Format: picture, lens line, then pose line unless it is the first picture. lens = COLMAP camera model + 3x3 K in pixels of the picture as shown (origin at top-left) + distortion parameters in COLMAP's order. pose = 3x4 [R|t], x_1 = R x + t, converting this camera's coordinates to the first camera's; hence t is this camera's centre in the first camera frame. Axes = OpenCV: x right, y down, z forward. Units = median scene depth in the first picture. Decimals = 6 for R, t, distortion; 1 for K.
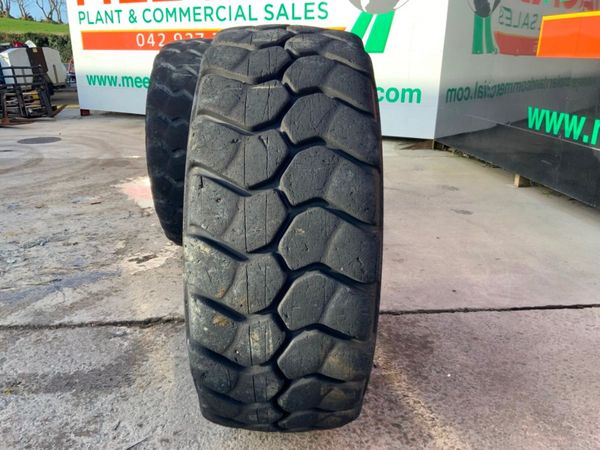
lens RADIAL K [[499.0, 0, 299.1], [0, 499.0, 227.8], [0, 0, 1]] dist [0.051023, -0.093914]
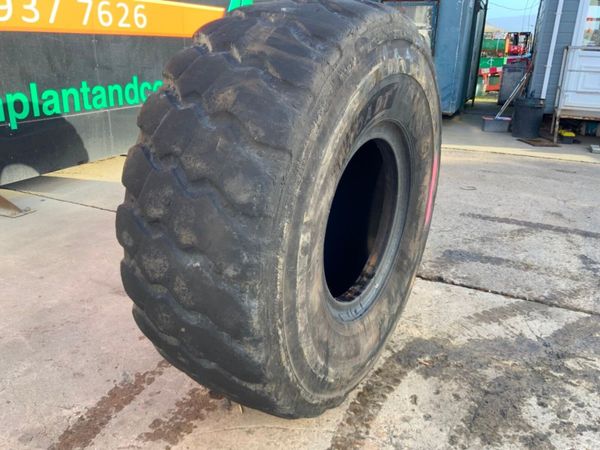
lens RADIAL K [[499.0, 0, 302.9], [0, 499.0, 225.7], [0, 0, 1]] dist [0.051023, -0.093914]
pose [[-0.851166, -0.209648, 0.481211, -0.251975], [0.139347, 0.793625, 0.592234, -0.275102], [-0.506062, 0.571145, -0.646293, 0.807137]]
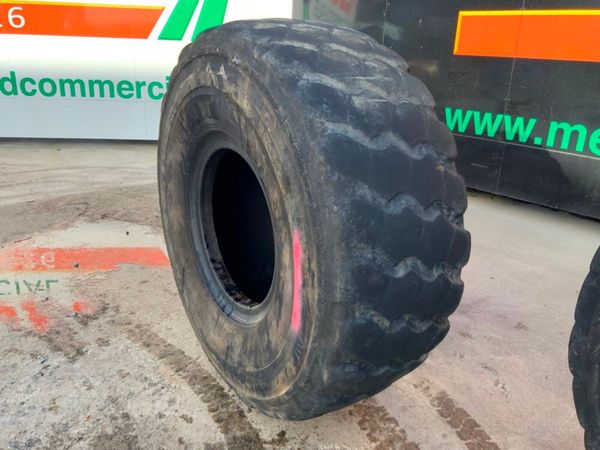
lens RADIAL K [[499.0, 0, 299.0], [0, 499.0, 223.6], [0, 0, 1]] dist [0.051023, -0.093914]
pose [[0.819237, -0.169896, 0.547709, -0.275201], [0.159324, 0.984936, 0.067212, -0.113351], [-0.550878, 0.032201, 0.833965, 0.315075]]
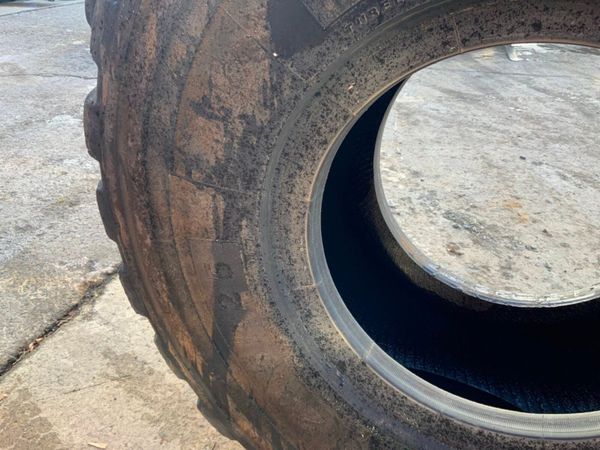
lens RADIAL K [[499.0, 0, 299.3], [0, 499.0, 230.8], [0, 0, 1]] dist [0.051023, -0.093914]
pose [[-0.398217, 0.442900, -0.803282, 0.035758], [-0.366018, 0.726256, 0.581880, -0.152023], [0.841103, 0.525730, -0.127098, 0.564270]]
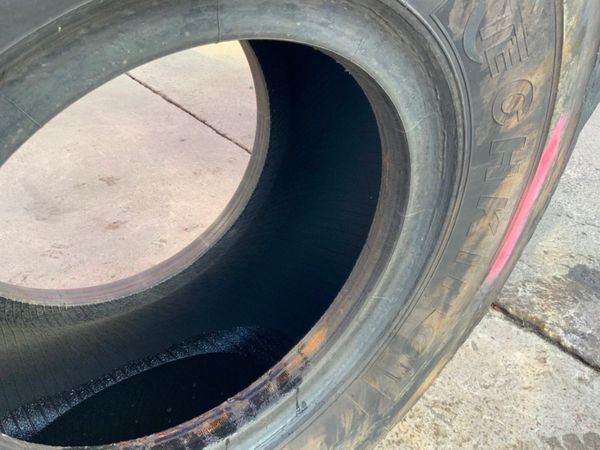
lens RADIAL K [[499.0, 0, 302.2], [0, 499.0, 228.5], [0, 0, 1]] dist [0.051023, -0.093914]
pose [[-0.601062, -0.512763, 0.613024, -0.203385], [0.152914, 0.679089, 0.717952, -0.175147], [-0.784437, 0.525274, -0.329766, 0.610674]]
